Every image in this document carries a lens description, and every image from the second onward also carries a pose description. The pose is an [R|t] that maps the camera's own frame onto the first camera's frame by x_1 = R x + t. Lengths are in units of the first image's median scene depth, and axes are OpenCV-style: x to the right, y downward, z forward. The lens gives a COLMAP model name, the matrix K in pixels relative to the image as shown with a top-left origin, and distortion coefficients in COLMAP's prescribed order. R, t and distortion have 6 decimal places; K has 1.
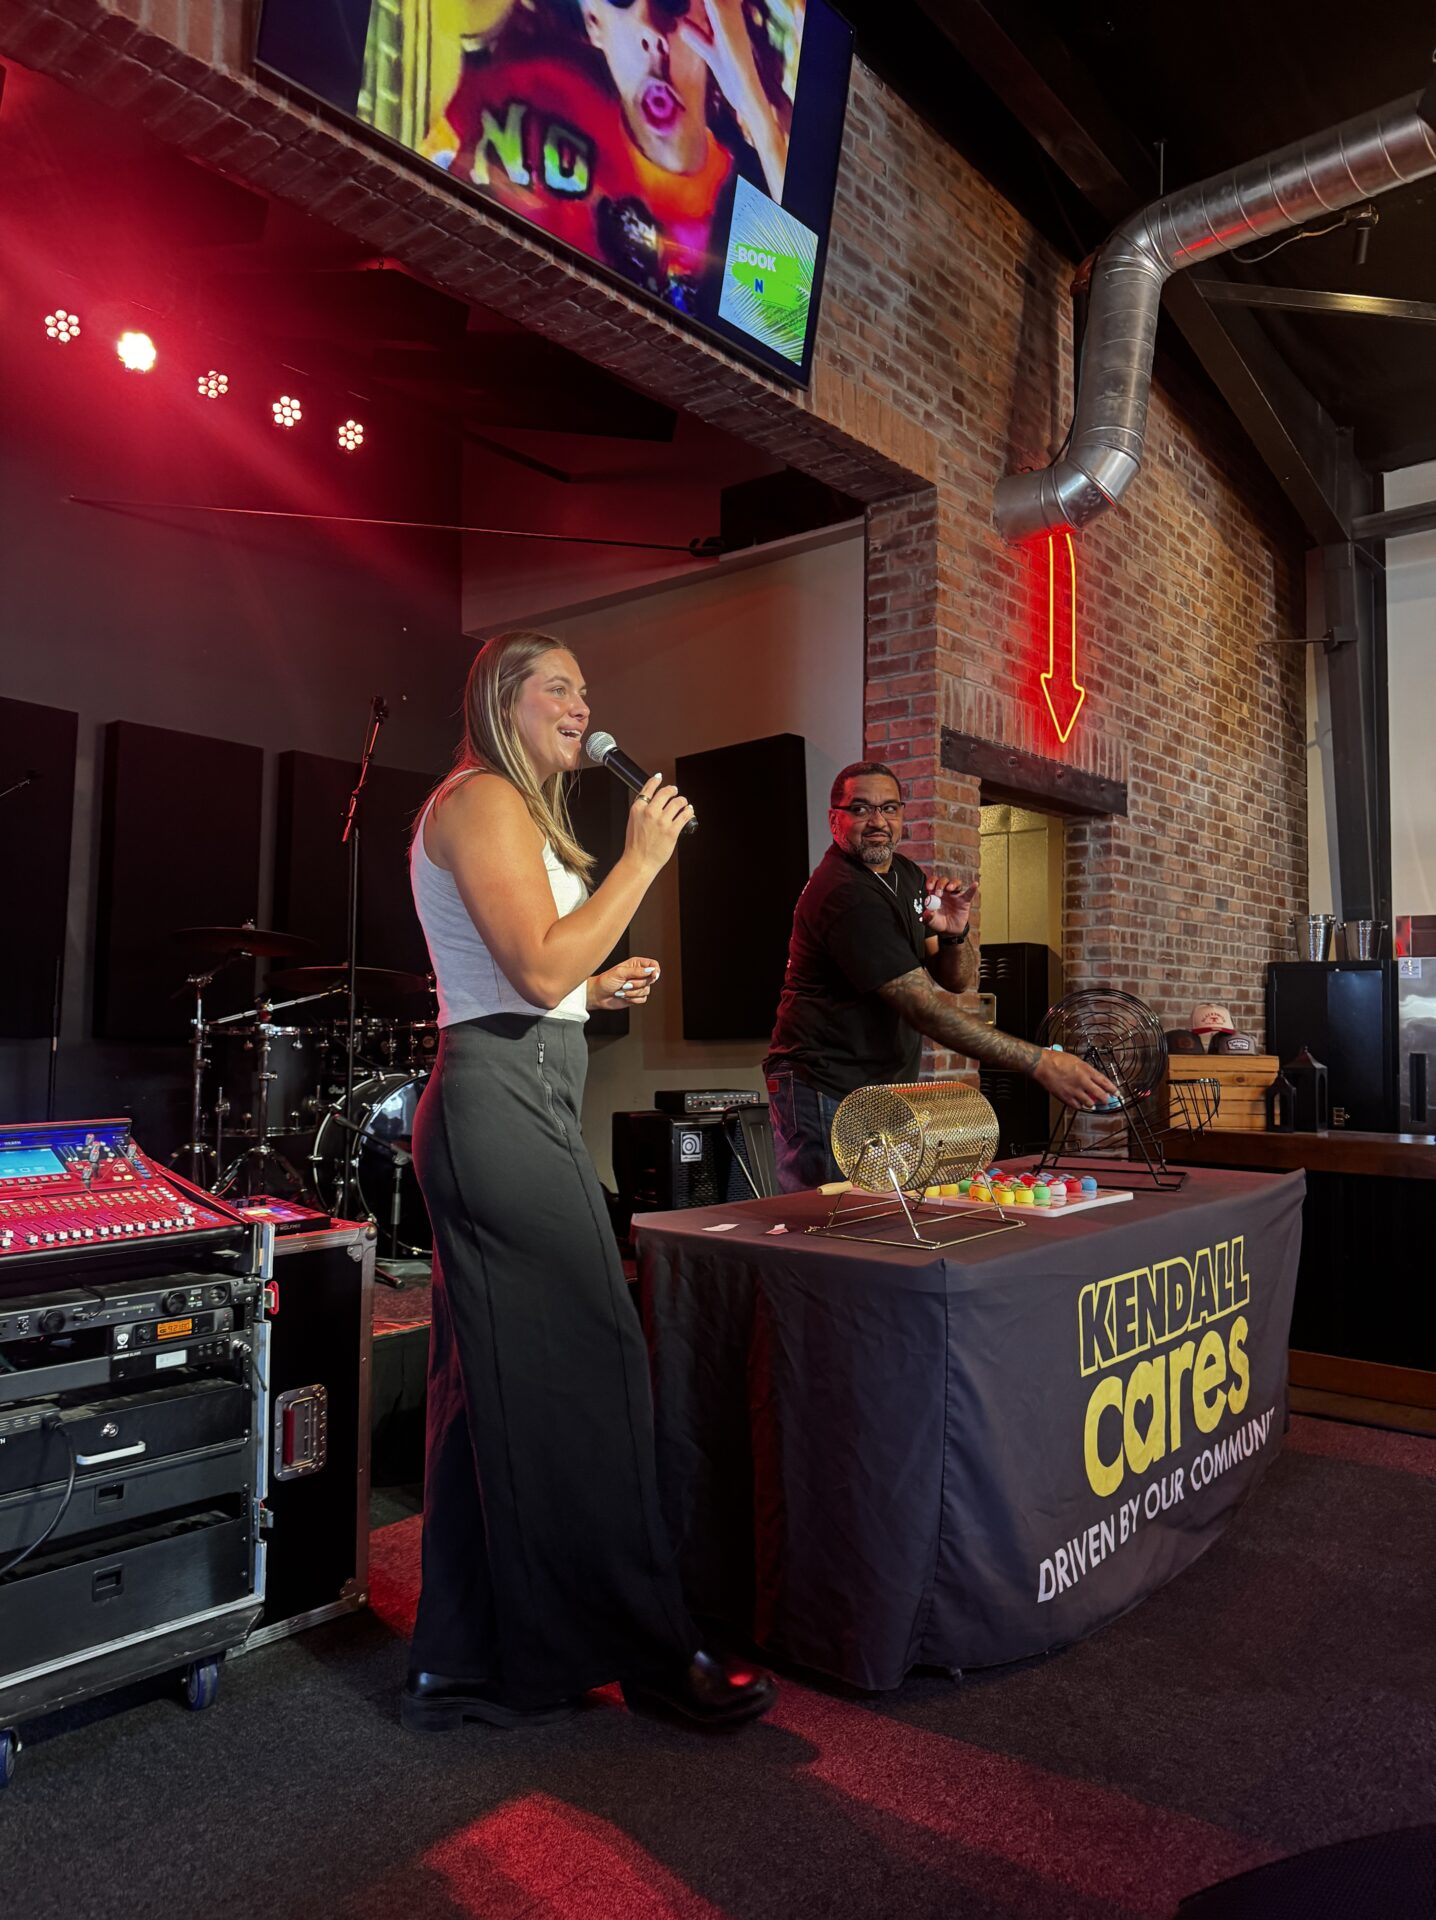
lens RADIAL K [[1370.4, 0, 717.5], [0, 1370.4, 968.4], [0, 0, 1]] dist [0.029723, -0.024458]
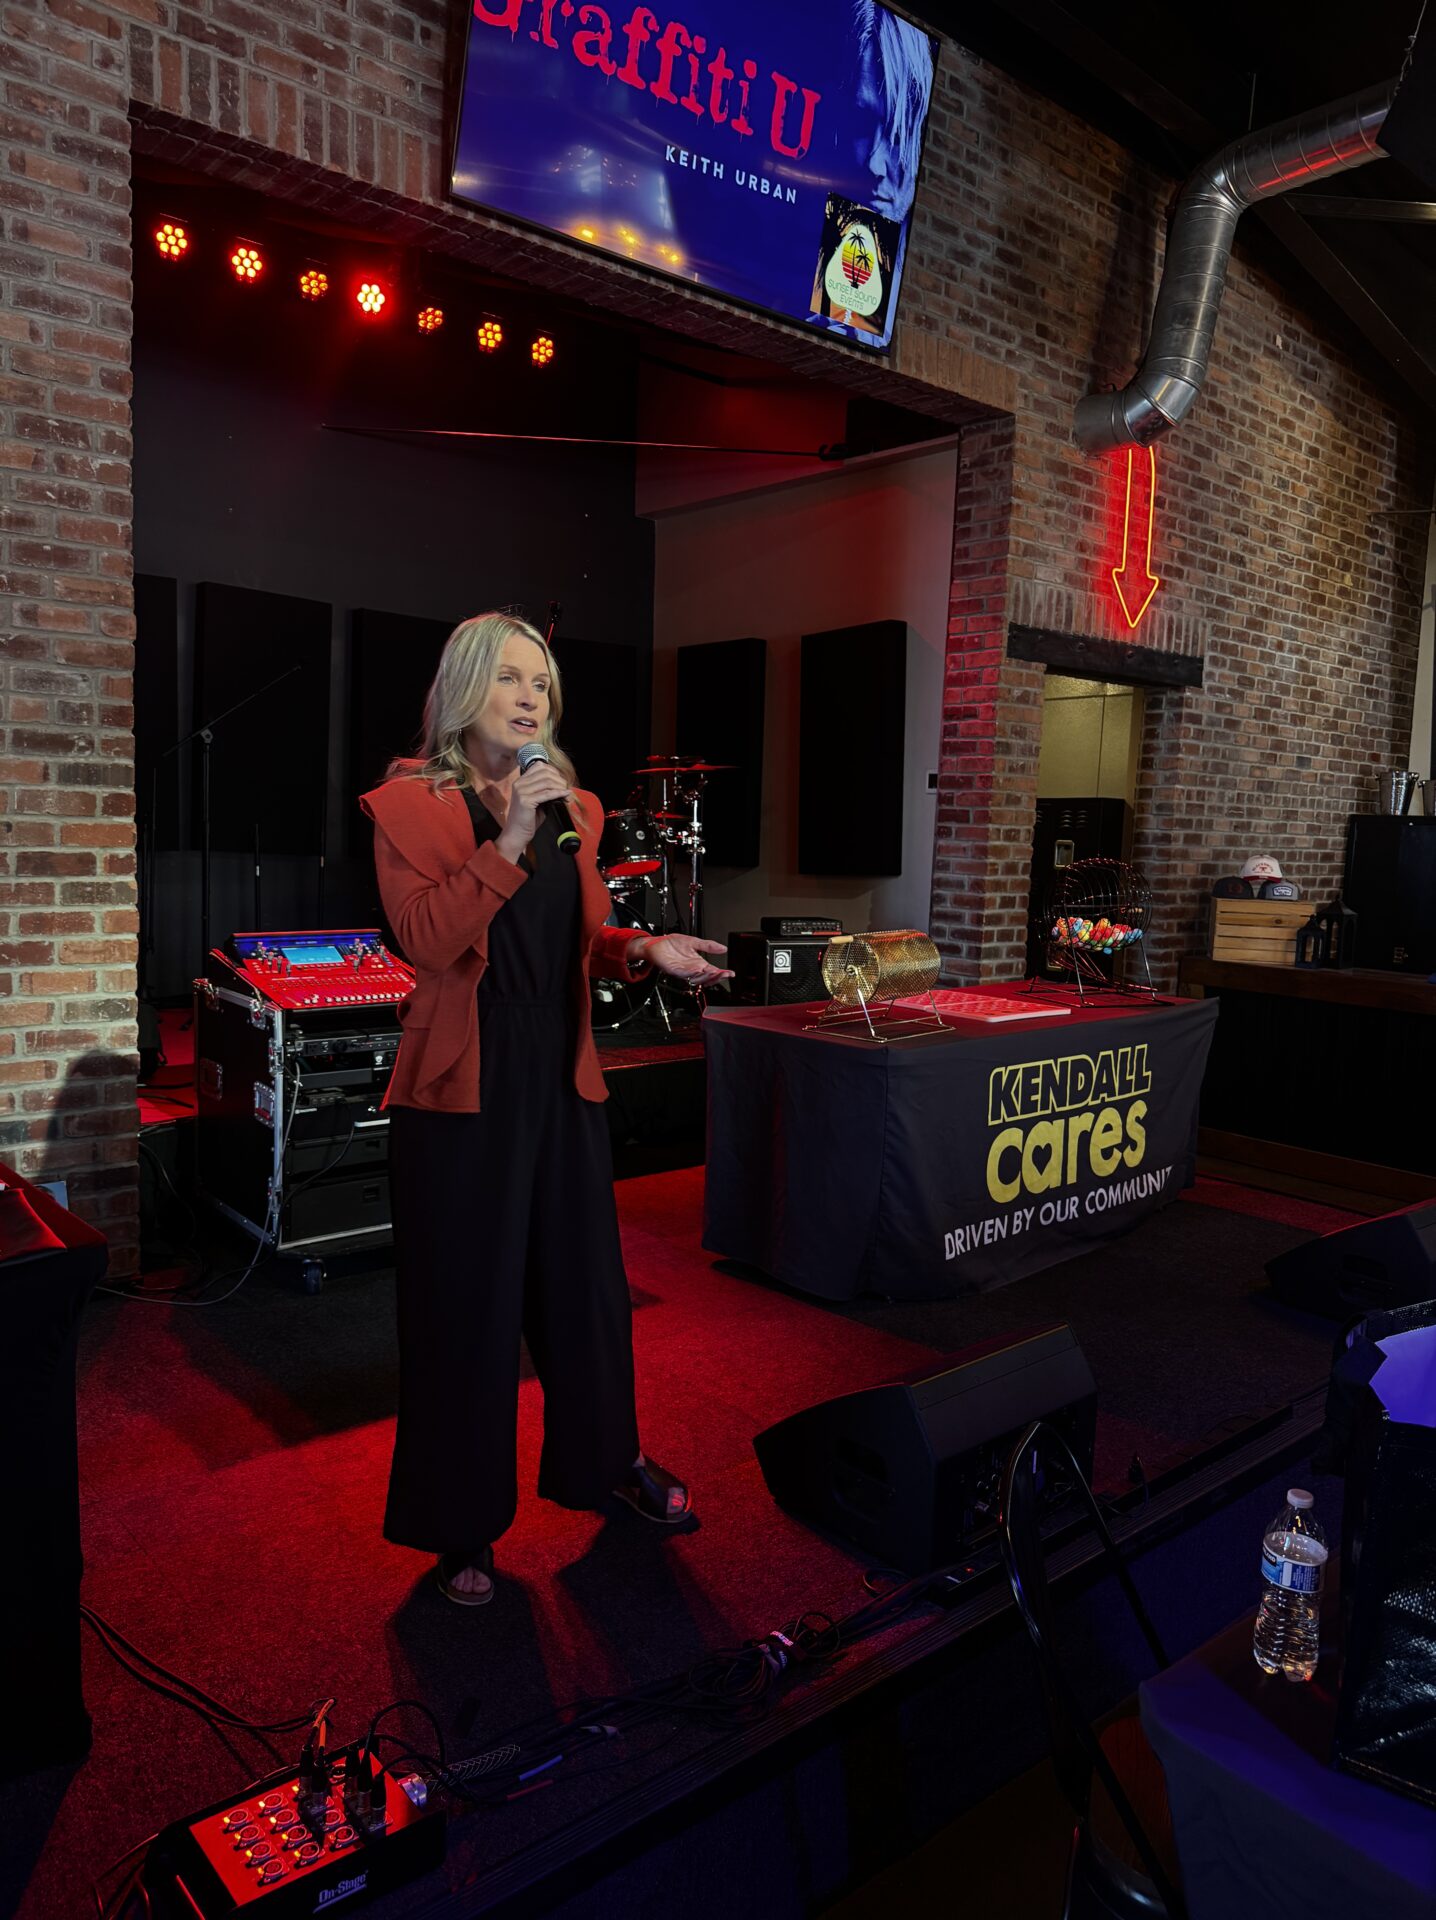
lens RADIAL K [[1370.4, 0, 735.8], [0, 1370.4, 967.0], [0, 0, 1]] dist [0.029723, -0.024458]
pose [[0.989531, 0.043361, -0.137653, 0.100991], [-0.023616, 0.989591, 0.141956, -0.041587], [0.142376, -0.137219, 0.980255, -0.250754]]
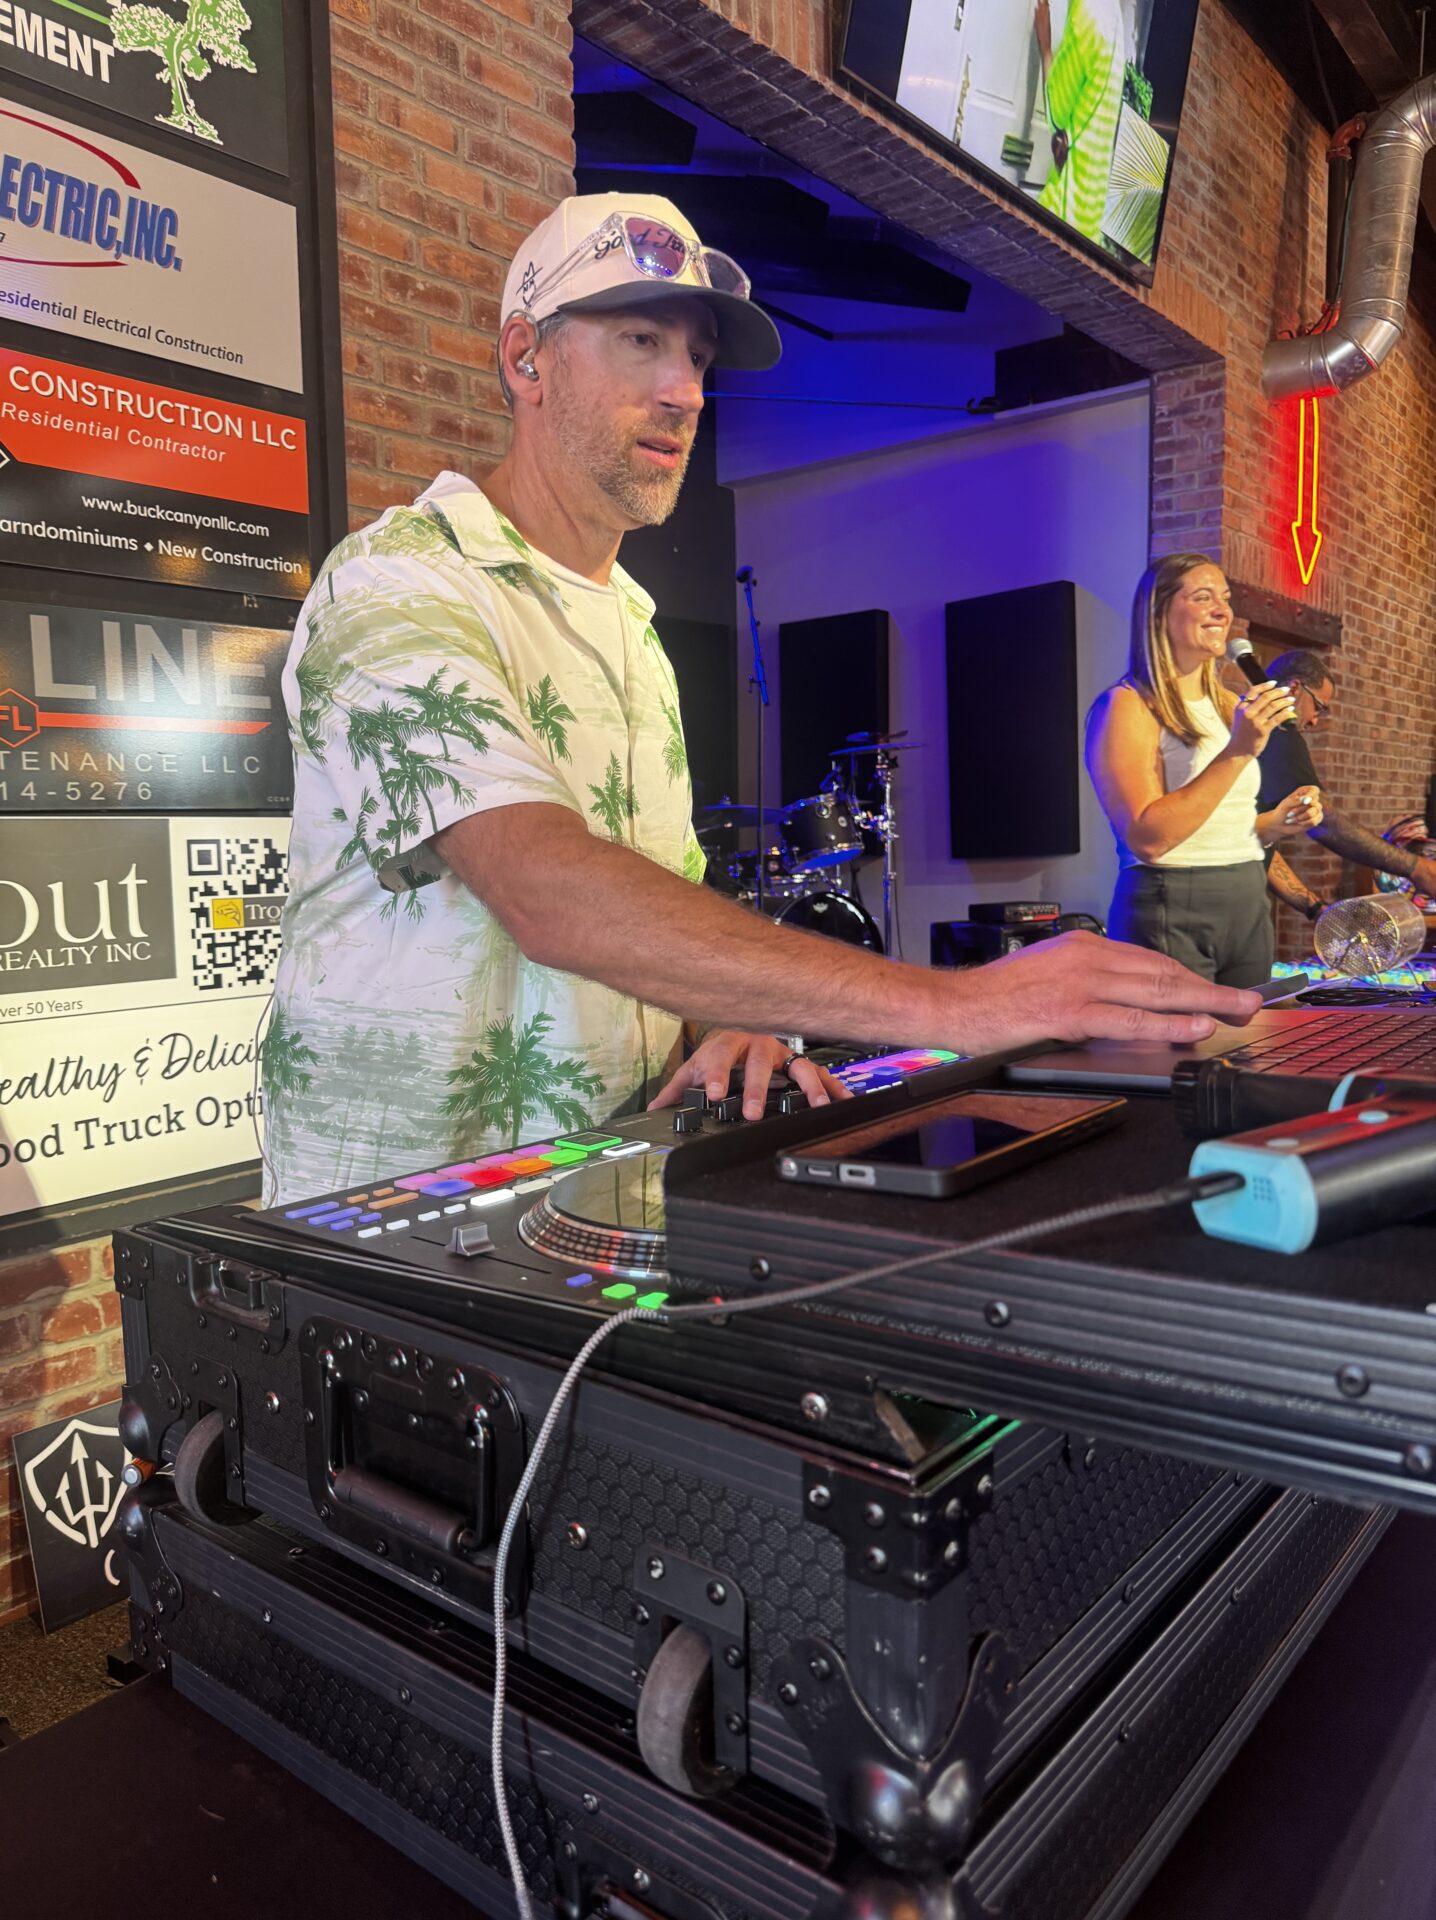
lens RADIAL K [[1370.4, 0, 733.8], [0, 1370.4, 943.8], [0, 0, 1]] dist [0.029723, -0.024458]
pose [[0.999854, -0.016992, 0.001672, -0.240904], [0.016652, 0.992091, 0.124412, -0.023989], [-0.003773, -0.124366, 0.992229, -0.163076]]
